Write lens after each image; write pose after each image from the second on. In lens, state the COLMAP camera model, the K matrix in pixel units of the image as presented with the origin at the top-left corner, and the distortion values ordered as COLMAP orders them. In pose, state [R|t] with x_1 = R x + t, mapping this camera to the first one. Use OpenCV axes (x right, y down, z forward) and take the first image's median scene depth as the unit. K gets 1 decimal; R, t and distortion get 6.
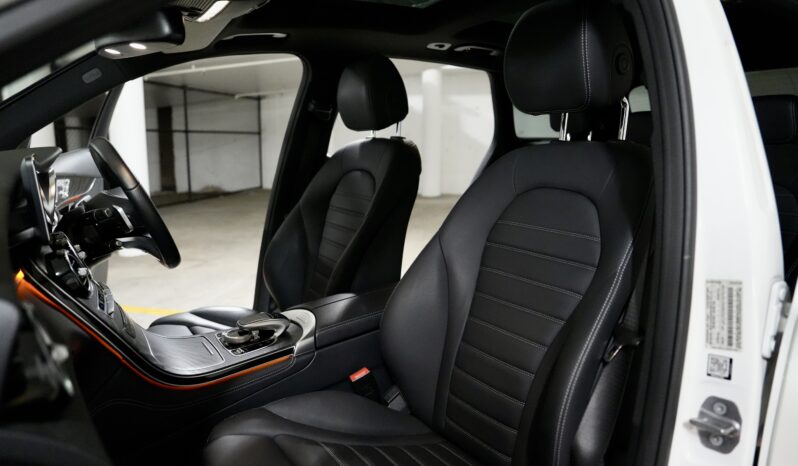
lens RADIAL K [[548.0, 0, 406.8], [0, 548.0, 237.4], [0, 0, 1]] dist [-0.095427, 0.066377]
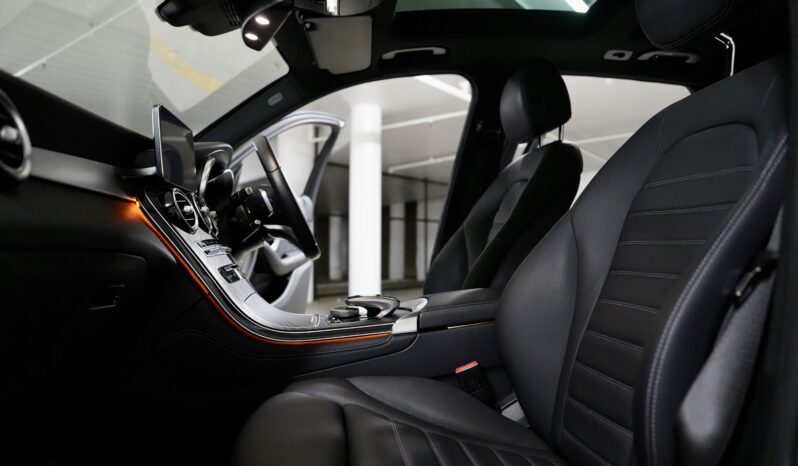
lens RADIAL K [[548.0, 0, 403.0], [0, 548.0, 235.1], [0, 0, 1]] dist [-0.095427, 0.066377]
pose [[0.902025, -0.010461, -0.431556, 0.191386], [-0.069635, 0.983088, -0.169380, 0.197257], [0.426030, 0.182836, 0.886042, 0.160471]]
